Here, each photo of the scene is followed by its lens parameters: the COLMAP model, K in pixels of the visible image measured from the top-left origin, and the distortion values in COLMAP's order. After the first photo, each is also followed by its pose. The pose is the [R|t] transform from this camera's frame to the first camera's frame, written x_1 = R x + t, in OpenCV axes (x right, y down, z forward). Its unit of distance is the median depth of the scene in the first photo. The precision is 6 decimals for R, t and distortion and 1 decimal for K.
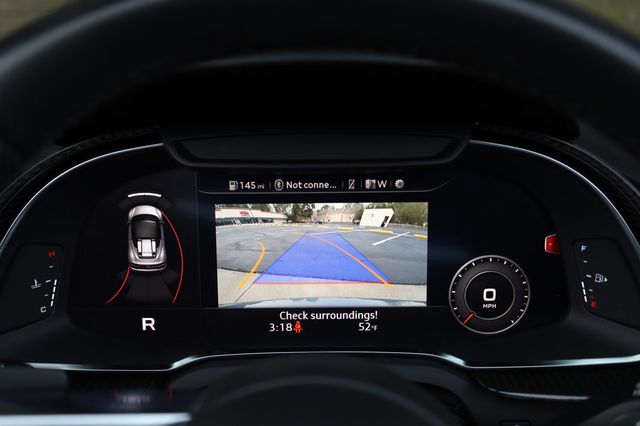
lens RADIAL K [[764.0, 0, 319.2], [0, 764.0, 210.2], [0, 0, 1]] dist [-0.026365, 0.000000]
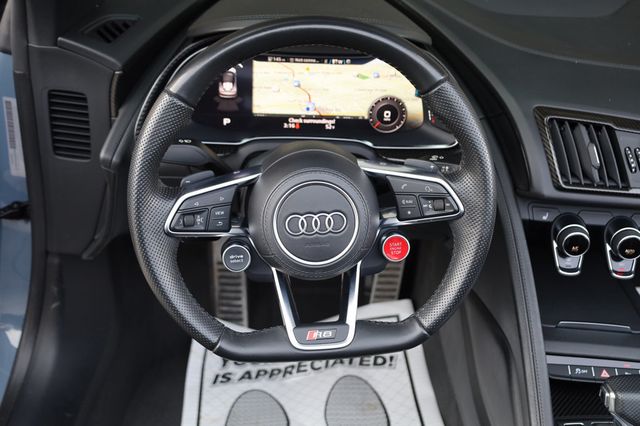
lens RADIAL K [[796.7, 0, 325.2], [0, 796.7, 214.8], [0, 0, 1]] dist [-0.004193, 0.000000]
pose [[0.996805, 0.028800, 0.074499, -0.111380], [-0.048167, 0.960791, 0.273056, -0.224790], [-0.063714, -0.275772, 0.959109, -1.234775]]
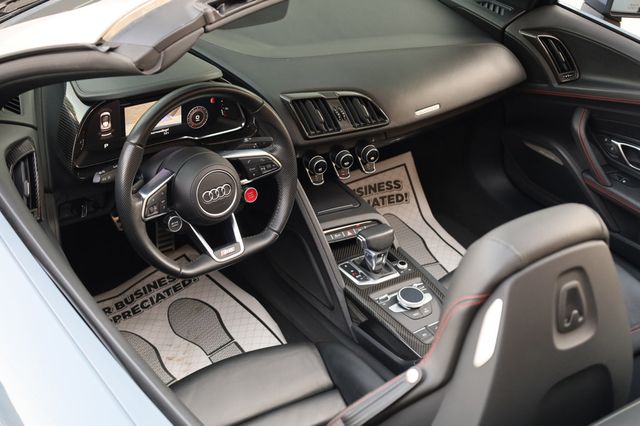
lens RADIAL K [[1043.4, 0, 318.2], [0, 1043.4, 217.9], [0, 0, 1]] dist [-0.042483, 0.000000]
pose [[0.820254, -0.242000, 0.518285, -1.914765], [0.047042, 0.931564, 0.360520, -1.159199], [-0.570062, -0.271337, 0.775503, -3.145572]]
